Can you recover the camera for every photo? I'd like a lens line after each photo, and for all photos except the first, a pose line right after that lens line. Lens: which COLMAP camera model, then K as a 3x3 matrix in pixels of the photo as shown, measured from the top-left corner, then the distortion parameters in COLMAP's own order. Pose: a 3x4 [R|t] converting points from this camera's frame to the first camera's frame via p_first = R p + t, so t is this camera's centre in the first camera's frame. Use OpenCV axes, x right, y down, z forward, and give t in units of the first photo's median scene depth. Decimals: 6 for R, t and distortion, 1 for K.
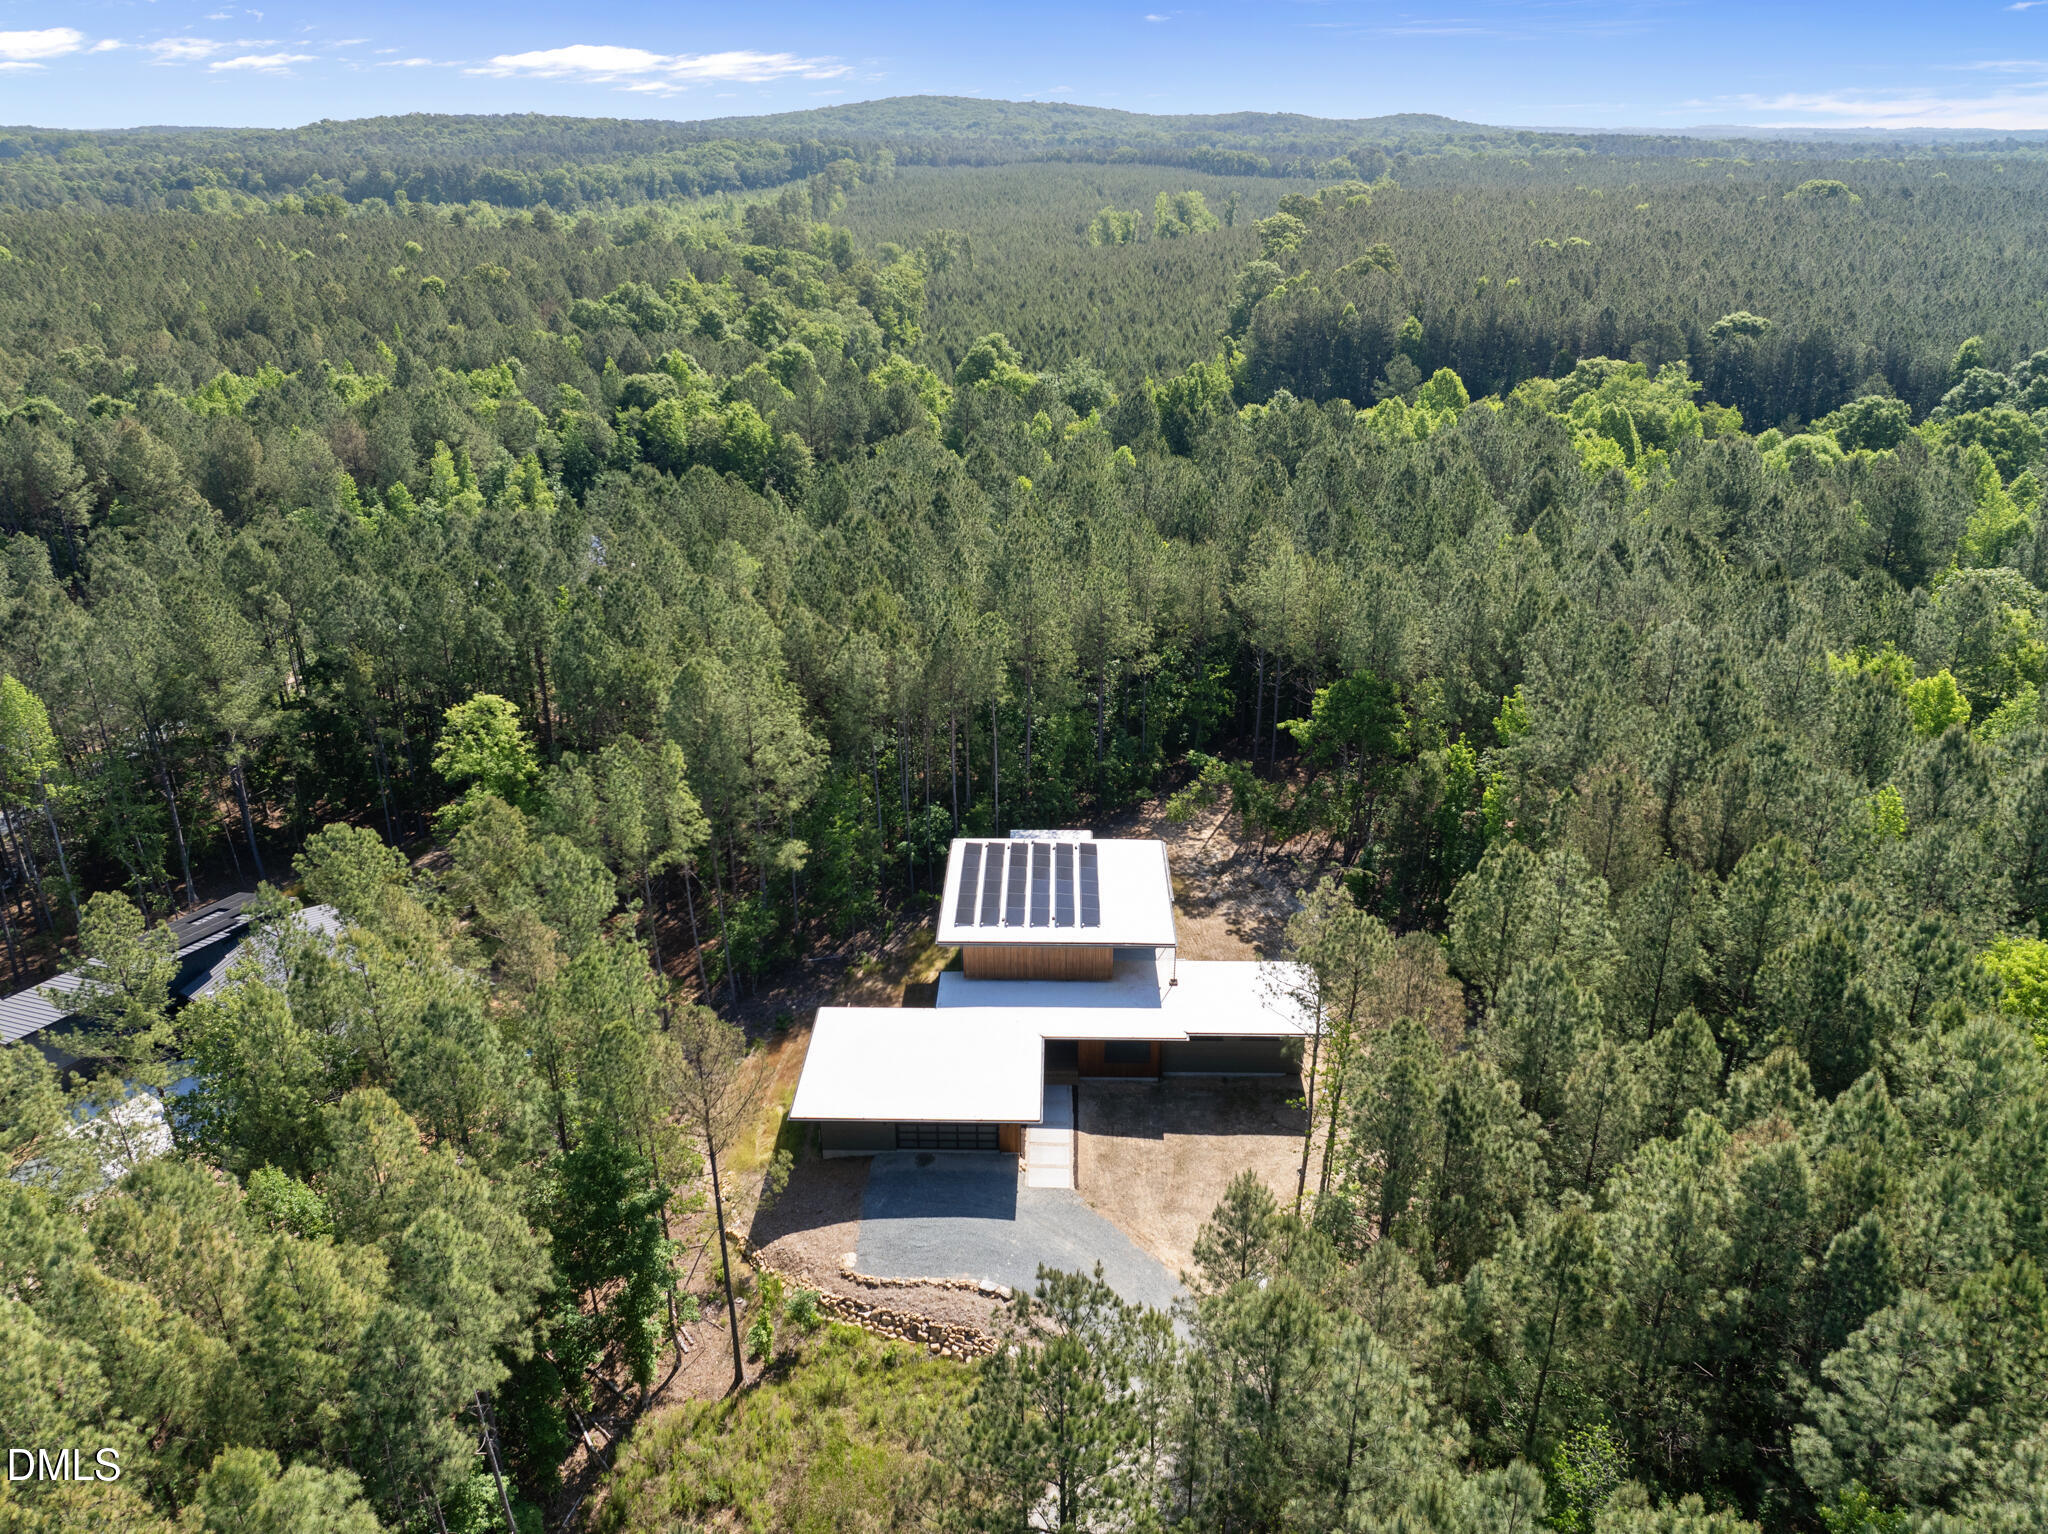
lens RADIAL K [[1439.3, 0, 1024.0], [0, 1439.3, 767.0], [0, 0, 1]] dist [-0.045579, 0.004392]
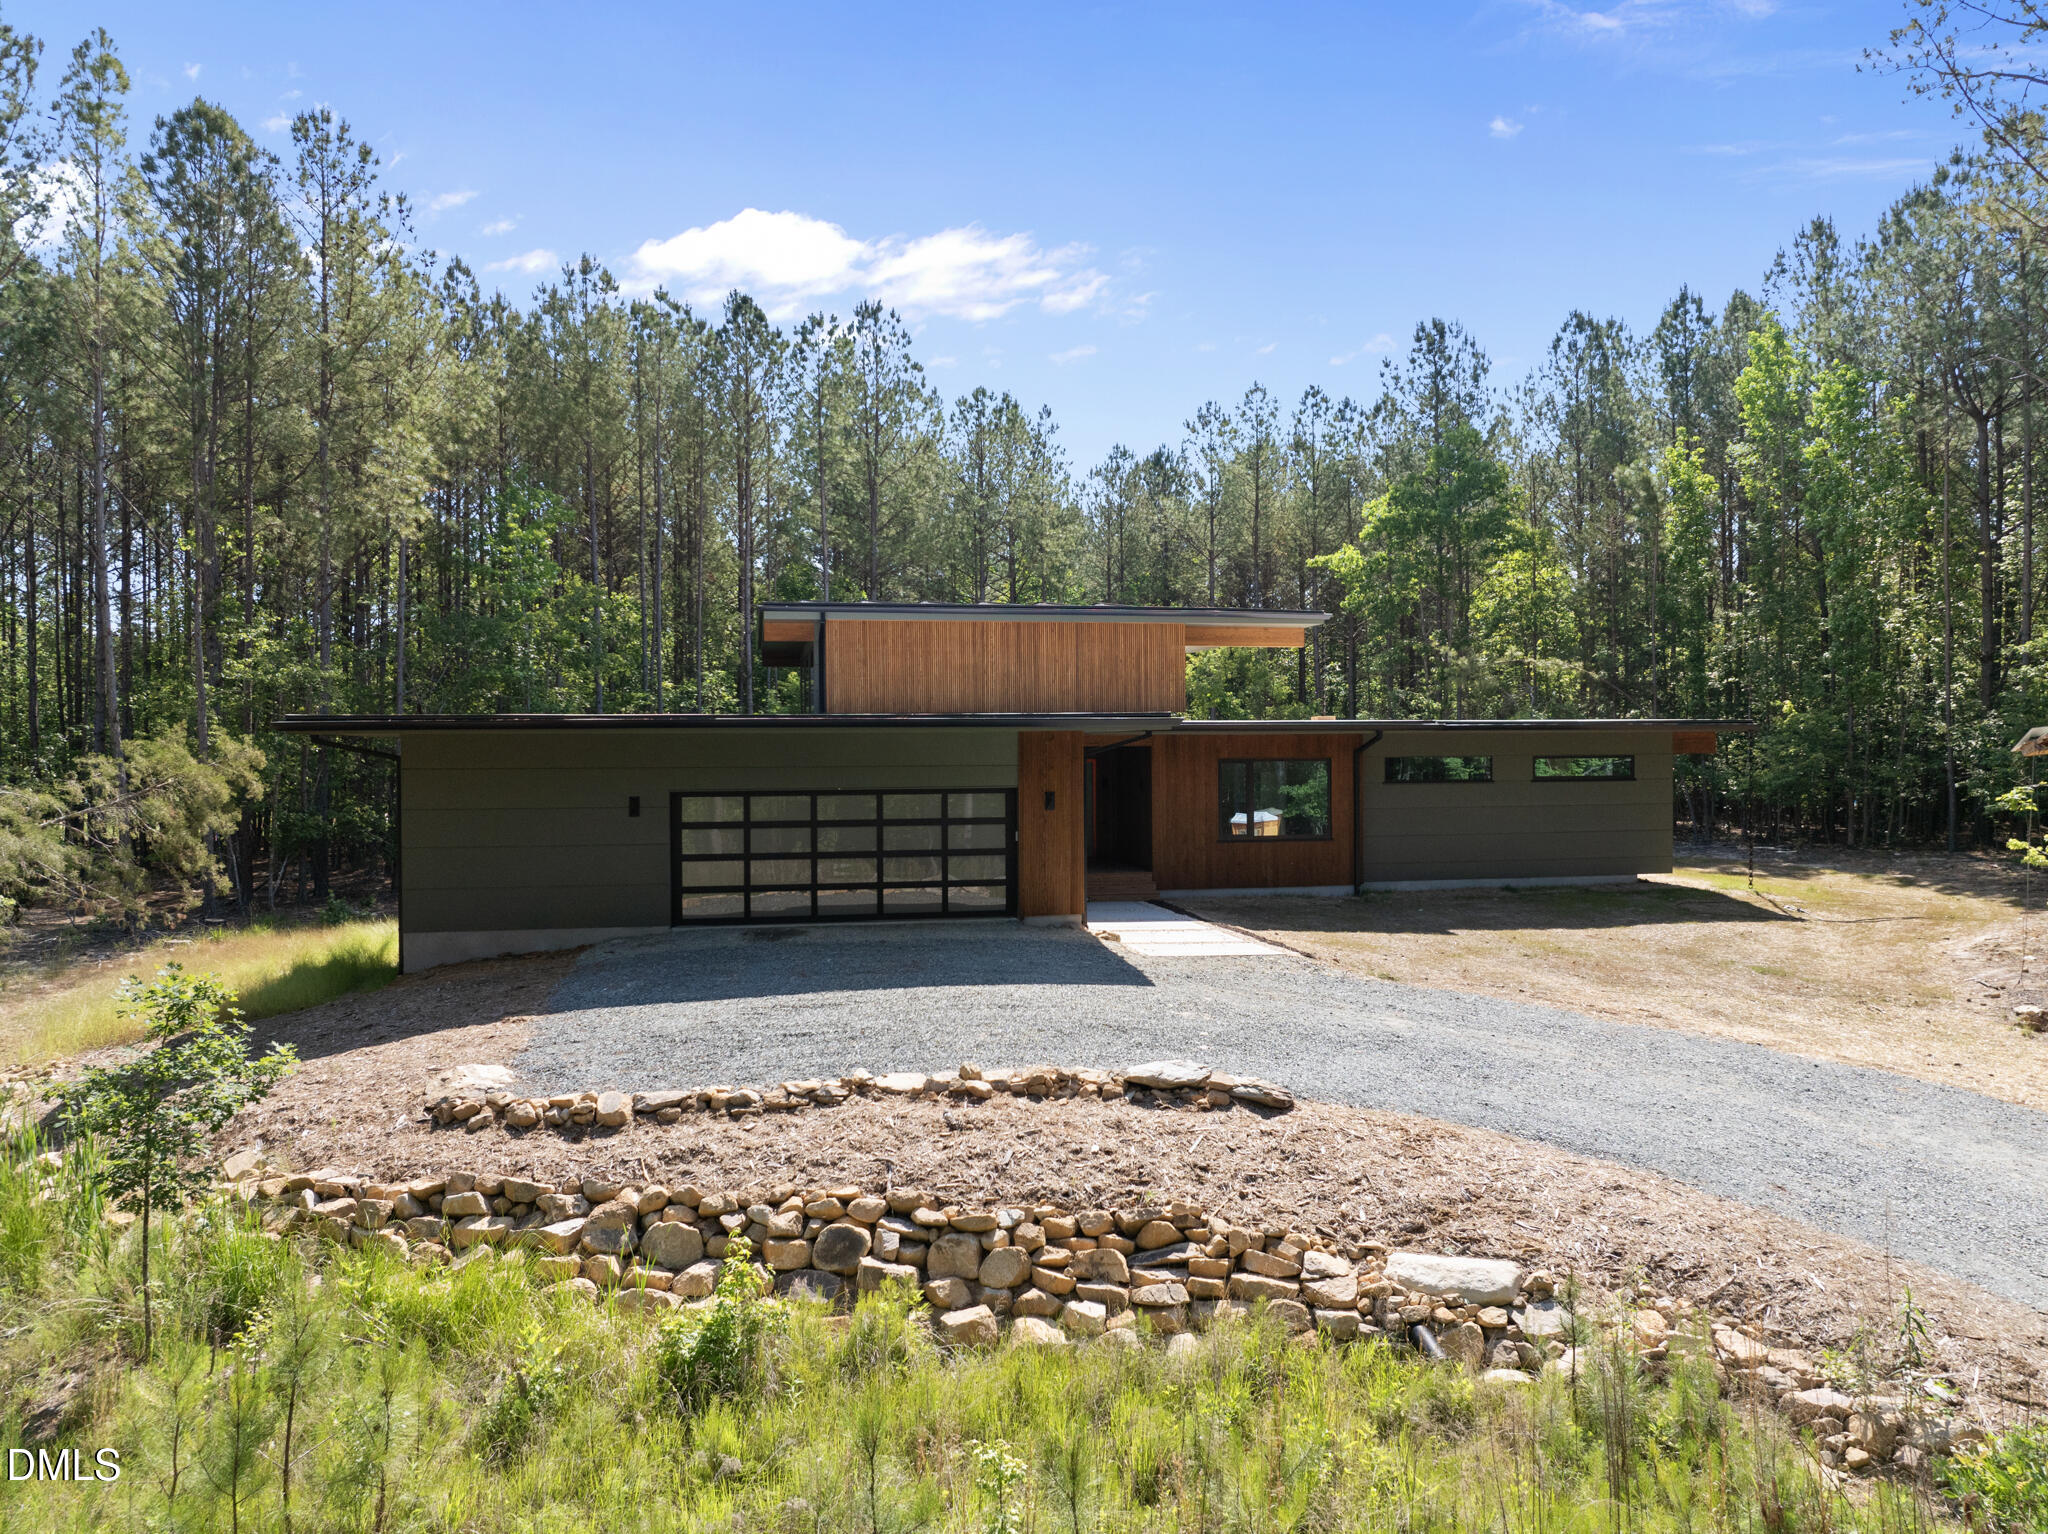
lens RADIAL K [[1450.0, 0, 1024.0], [0, 1450.0, 767.0], [0, 0, 1]] dist [-0.001589, -0.263078]
pose [[0.977624, -0.004958, 0.210301, -0.071663], [0.089420, 0.914697, -0.394123, 0.322335], [-0.190408, 0.404109, 0.894673, 0.635311]]
